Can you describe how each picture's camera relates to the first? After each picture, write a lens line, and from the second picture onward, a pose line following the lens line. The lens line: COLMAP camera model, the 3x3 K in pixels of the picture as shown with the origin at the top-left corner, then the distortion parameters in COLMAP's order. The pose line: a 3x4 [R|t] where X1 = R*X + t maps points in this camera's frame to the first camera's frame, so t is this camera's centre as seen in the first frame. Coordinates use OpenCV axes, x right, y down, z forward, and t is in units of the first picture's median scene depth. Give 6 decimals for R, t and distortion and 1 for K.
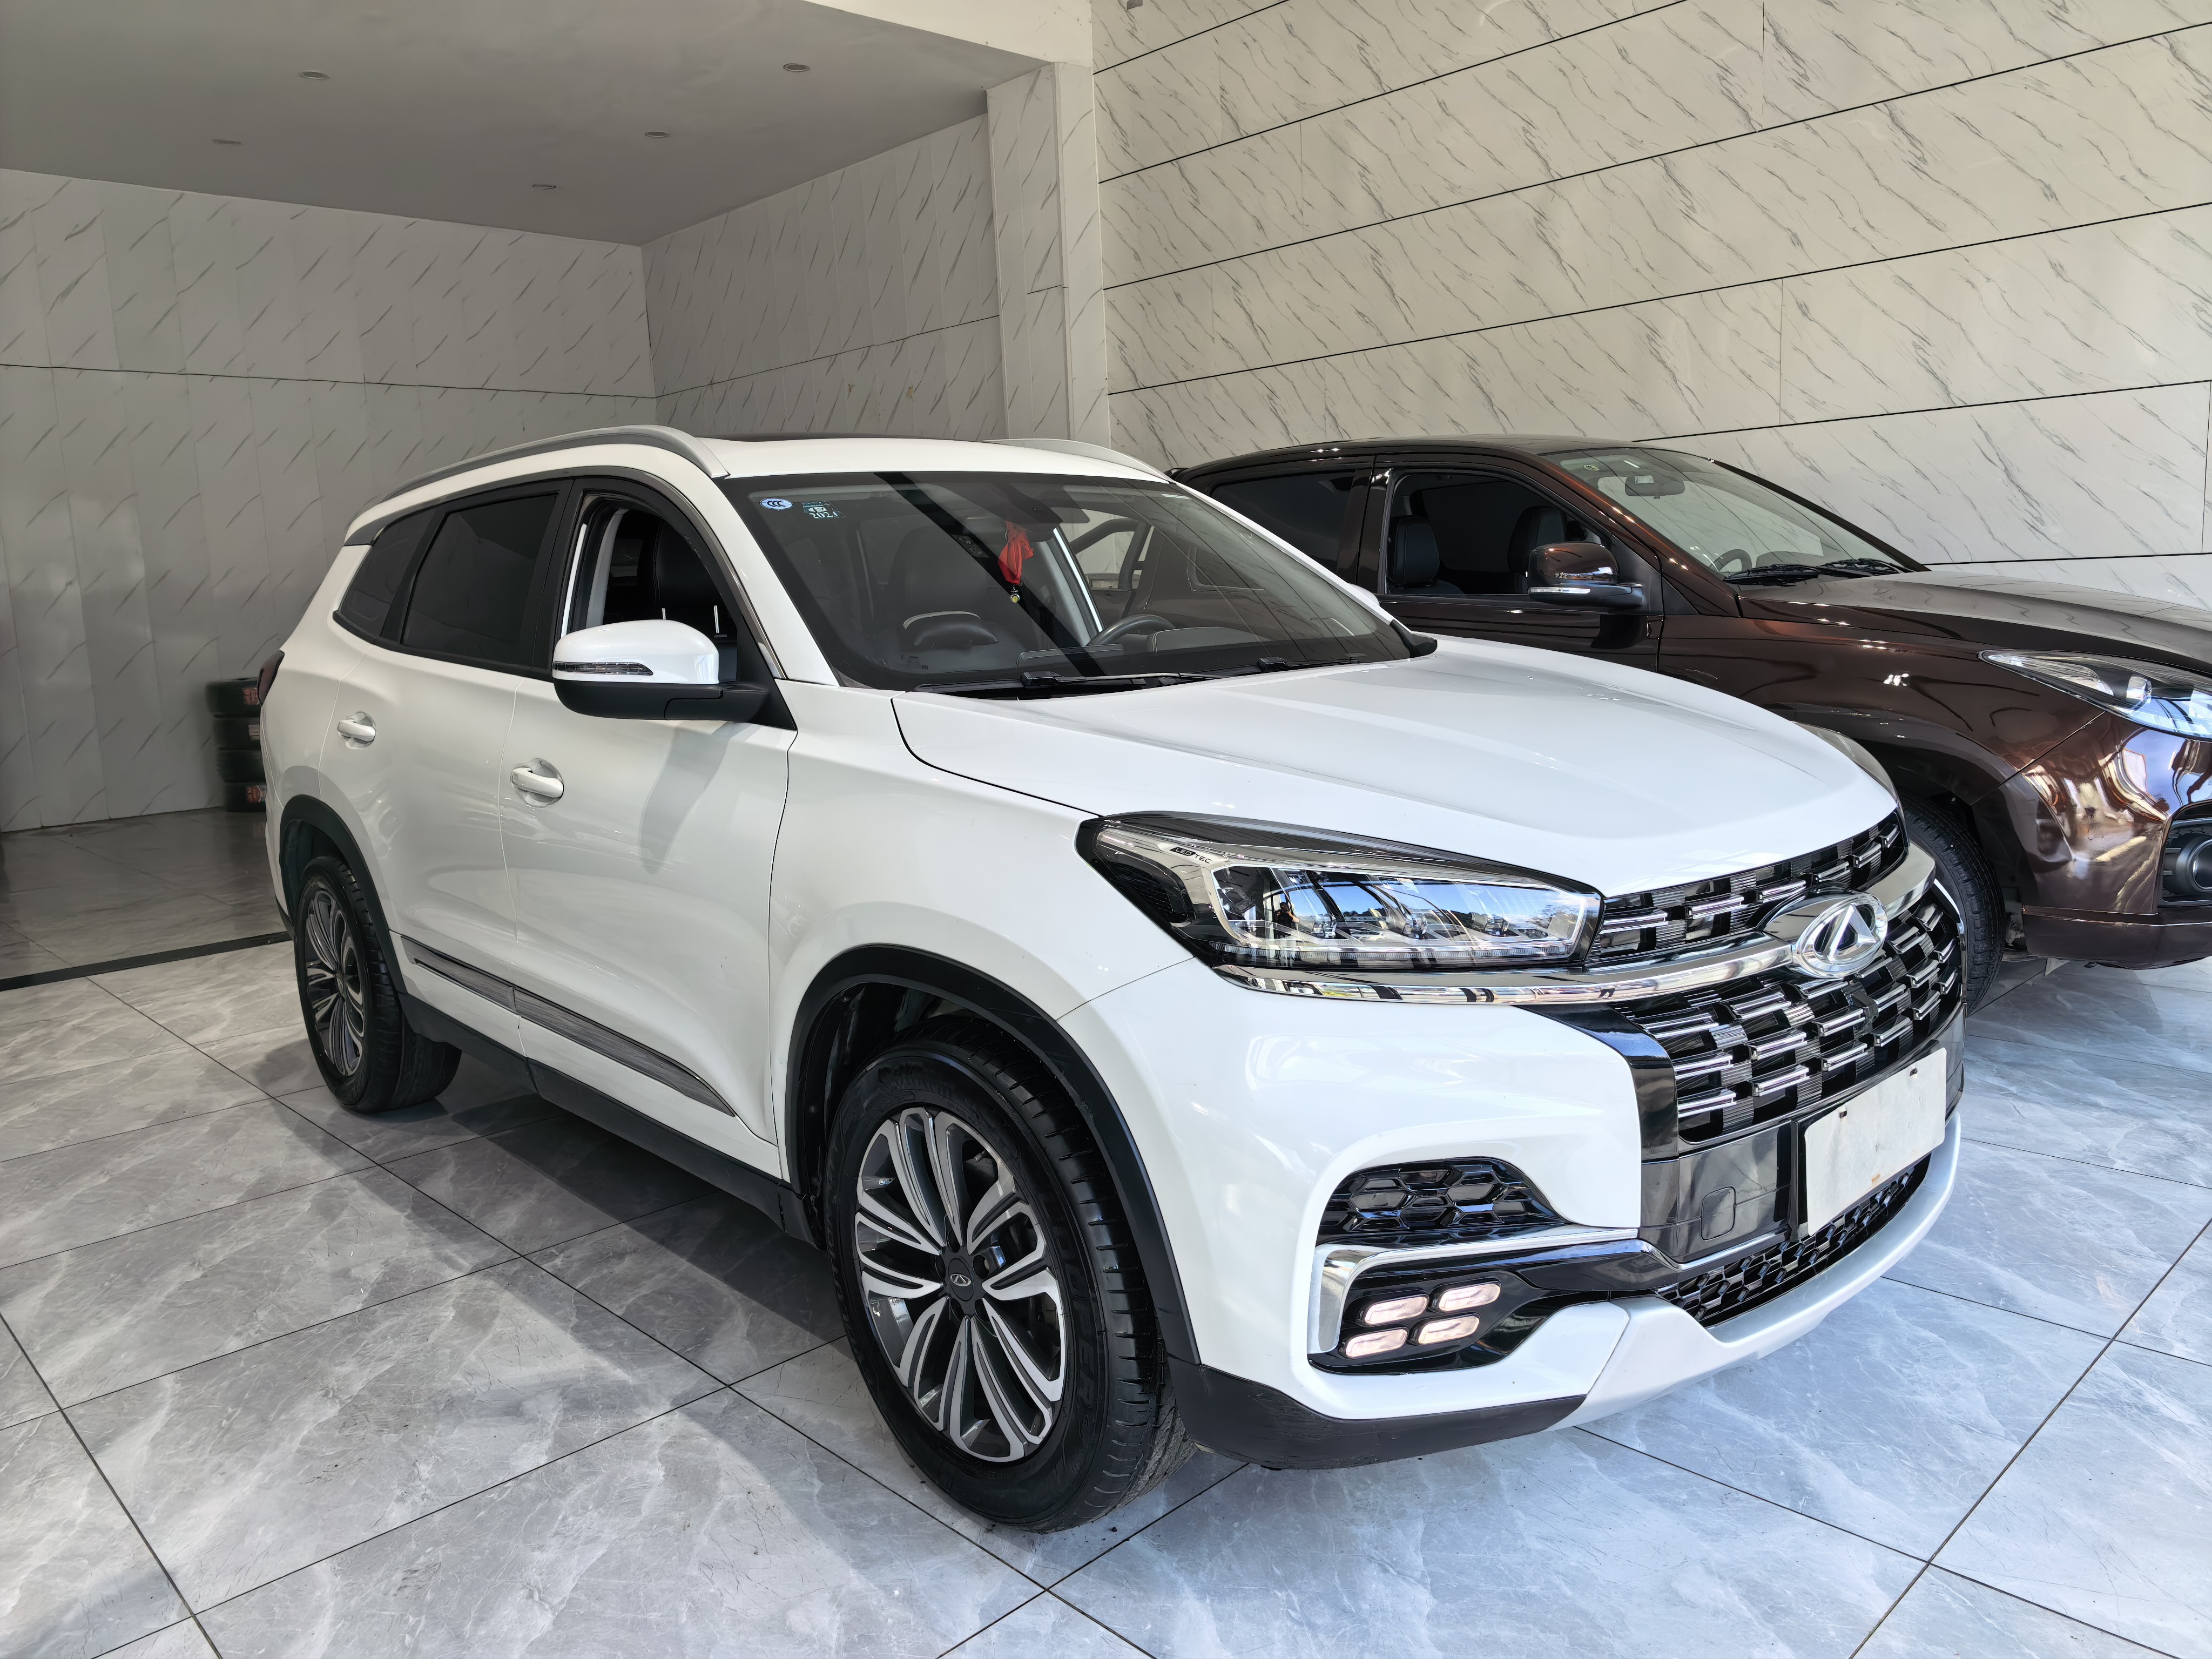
lens RADIAL K [[1592.3, 0, 1095.4], [0, 1592.3, 811.3], [0, 0, 1]] dist [0.021323, -0.018273]
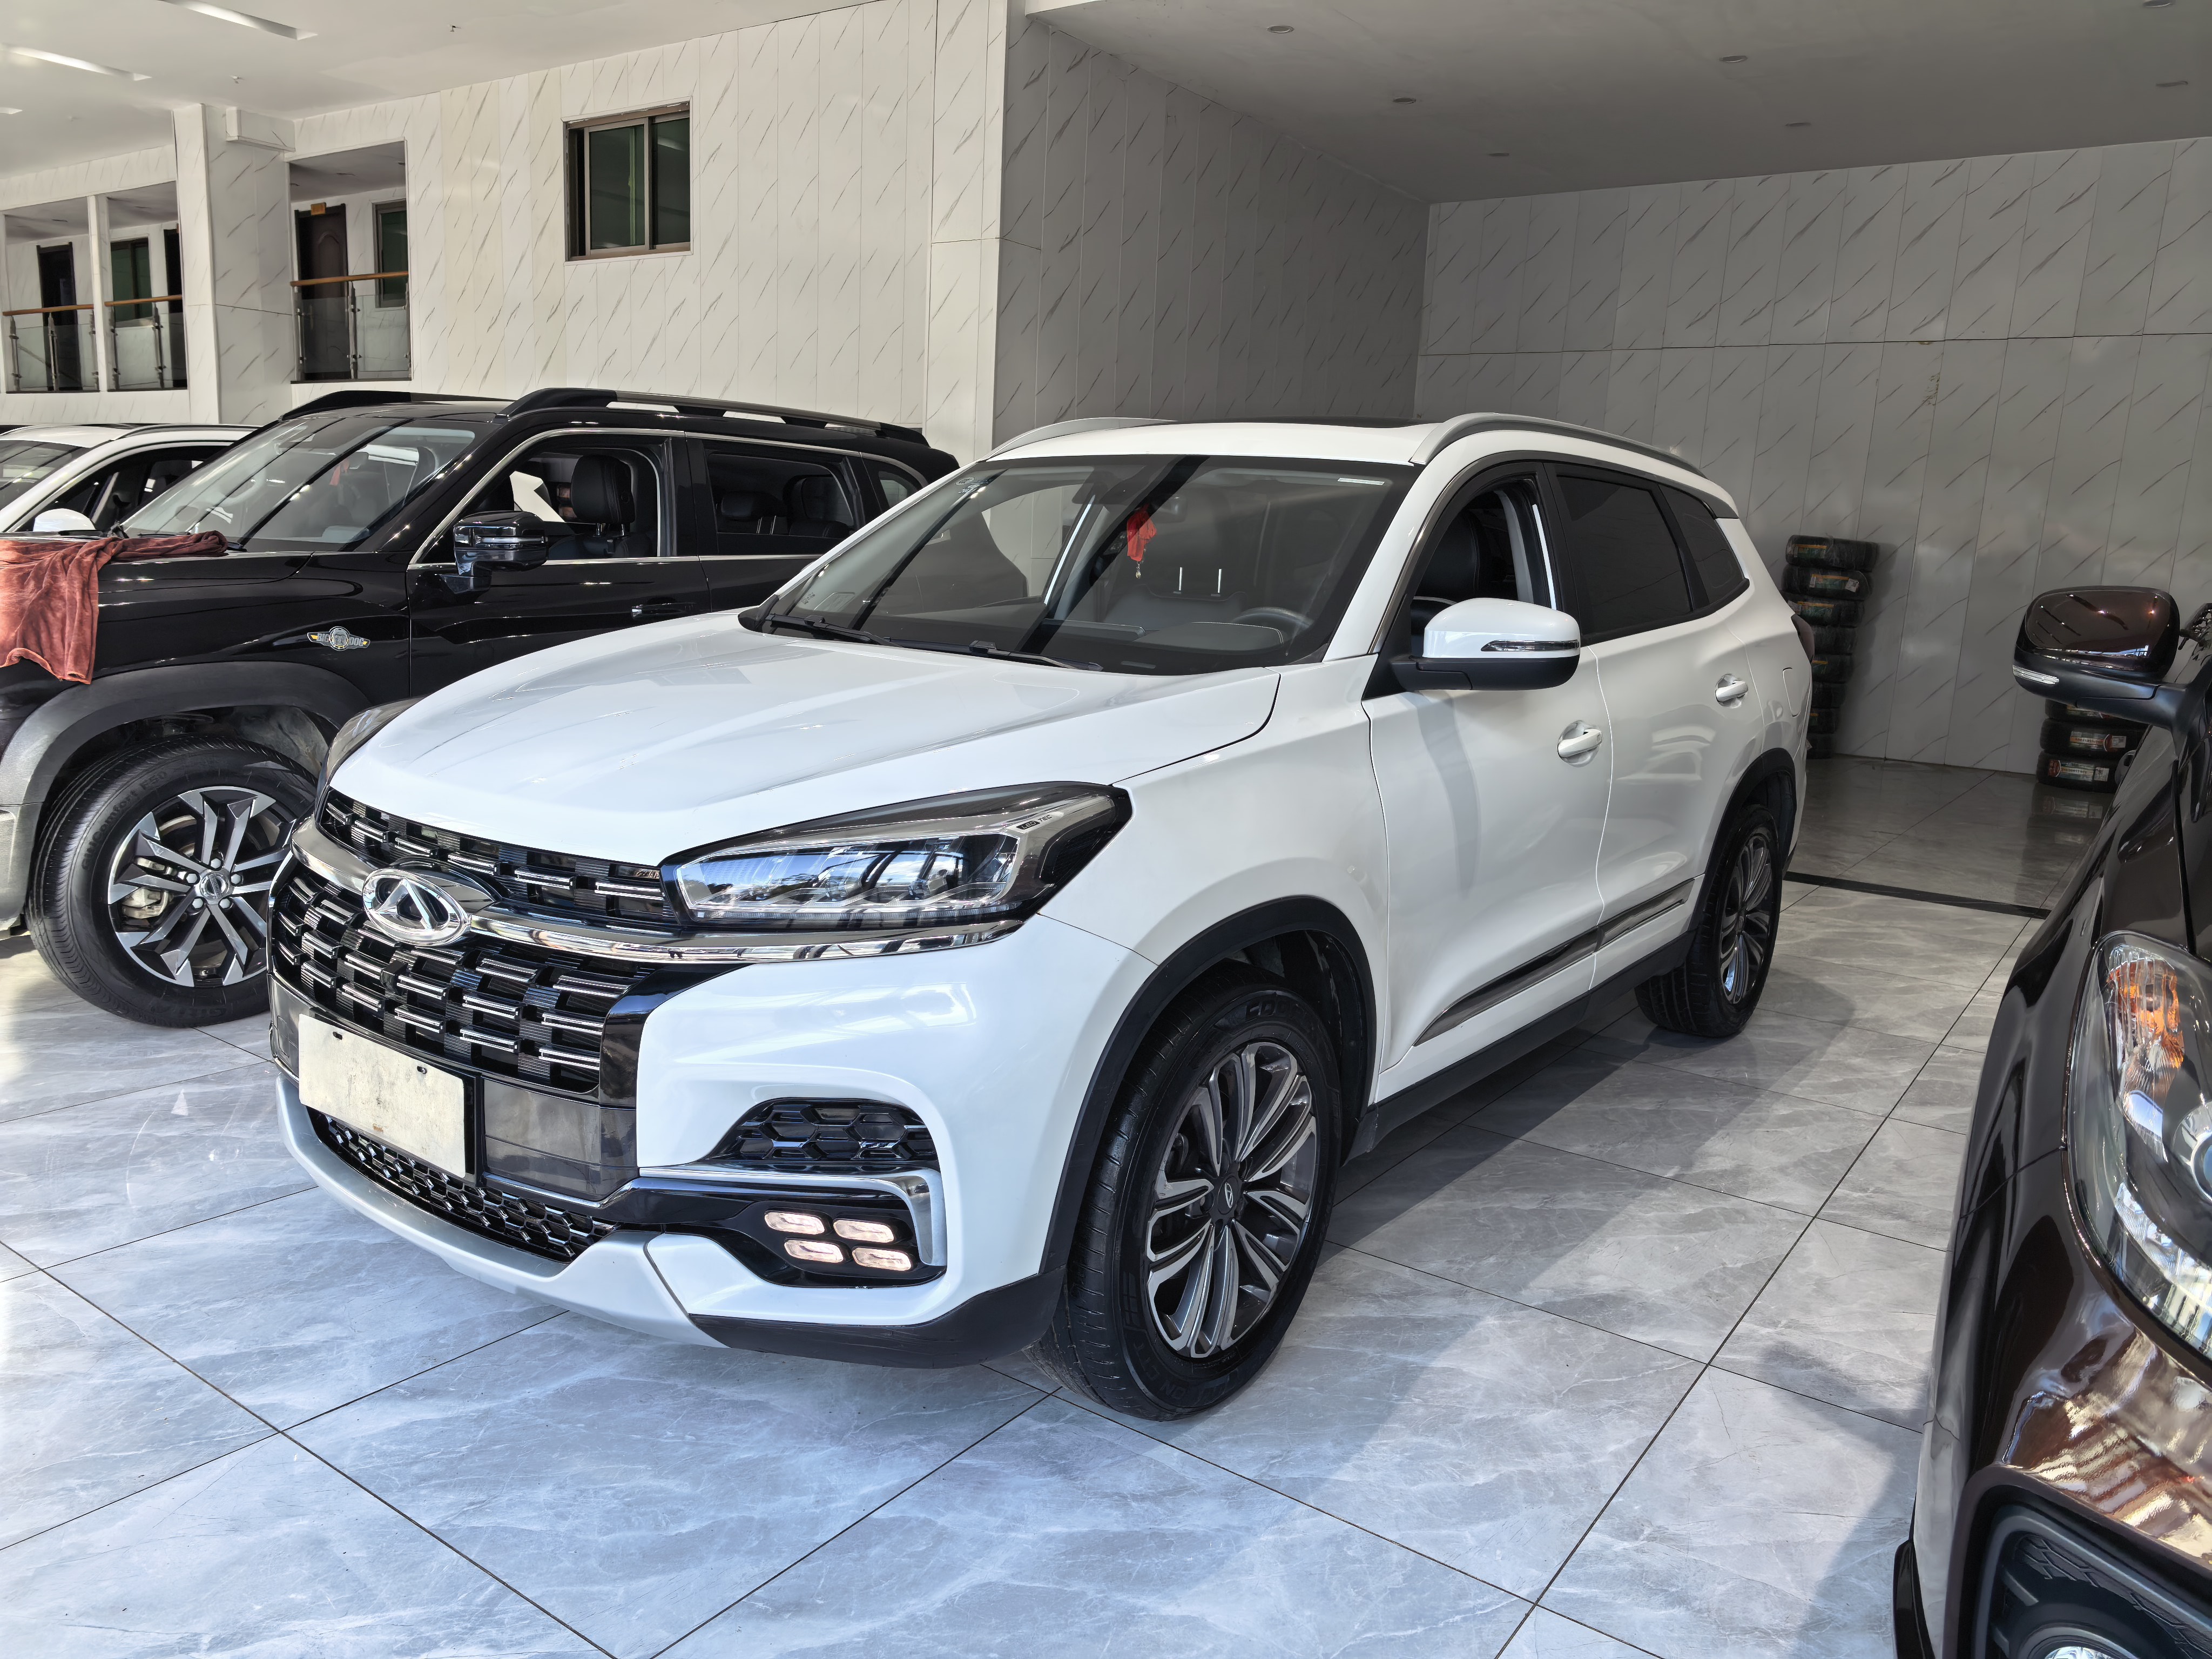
lens RADIAL K [[1592.3, 0, 1124.8], [0, 1592.3, 813.4], [0, 0, 1]] dist [0.021323, -0.018273]
pose [[0.190835, 0.221697, -0.956260, 1.183875], [-0.195963, 0.963158, 0.184189, -0.206181], [0.961863, 0.152242, 0.227248, 0.910277]]
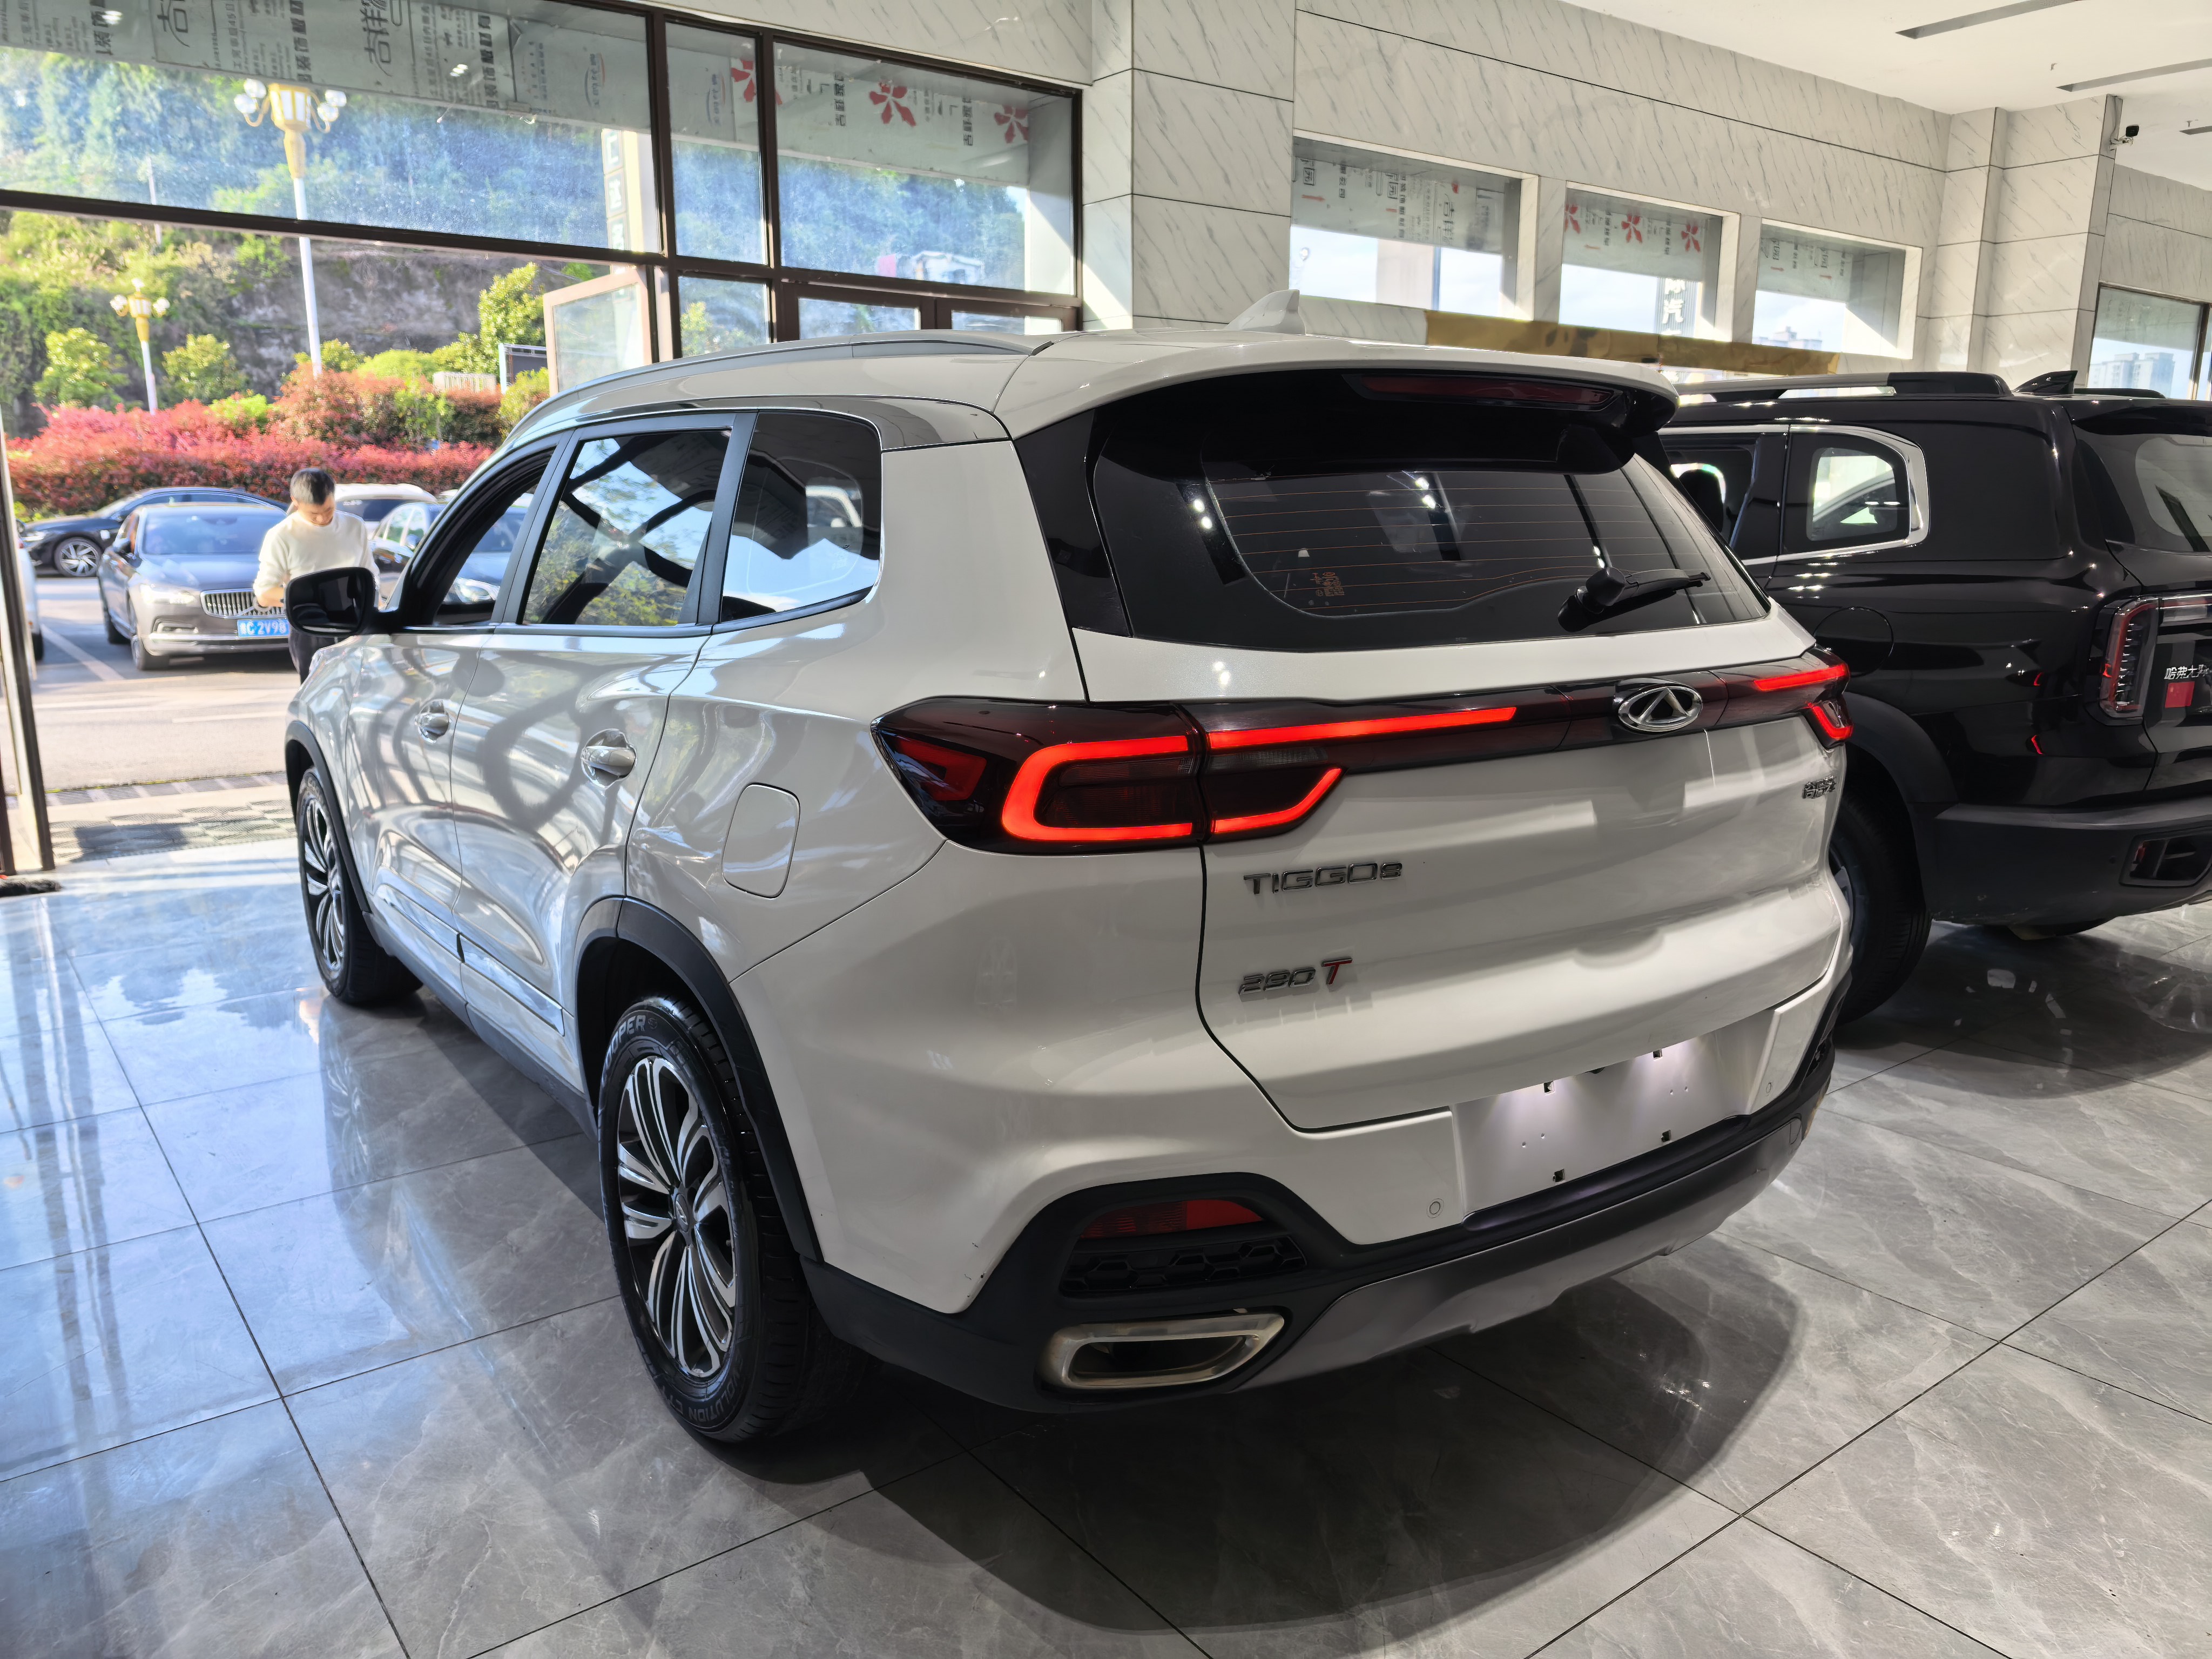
lens RADIAL K [[1592.3, 0, 1087.7], [0, 1592.3, 833.9], [0, 0, 1]] dist [0.021323, -0.018273]
pose [[-0.992770, 0.023299, 0.117749, -0.560836], [0.061620, 0.940777, 0.333379, -0.395136], [-0.103008, 0.338224, -0.935411, 2.626666]]
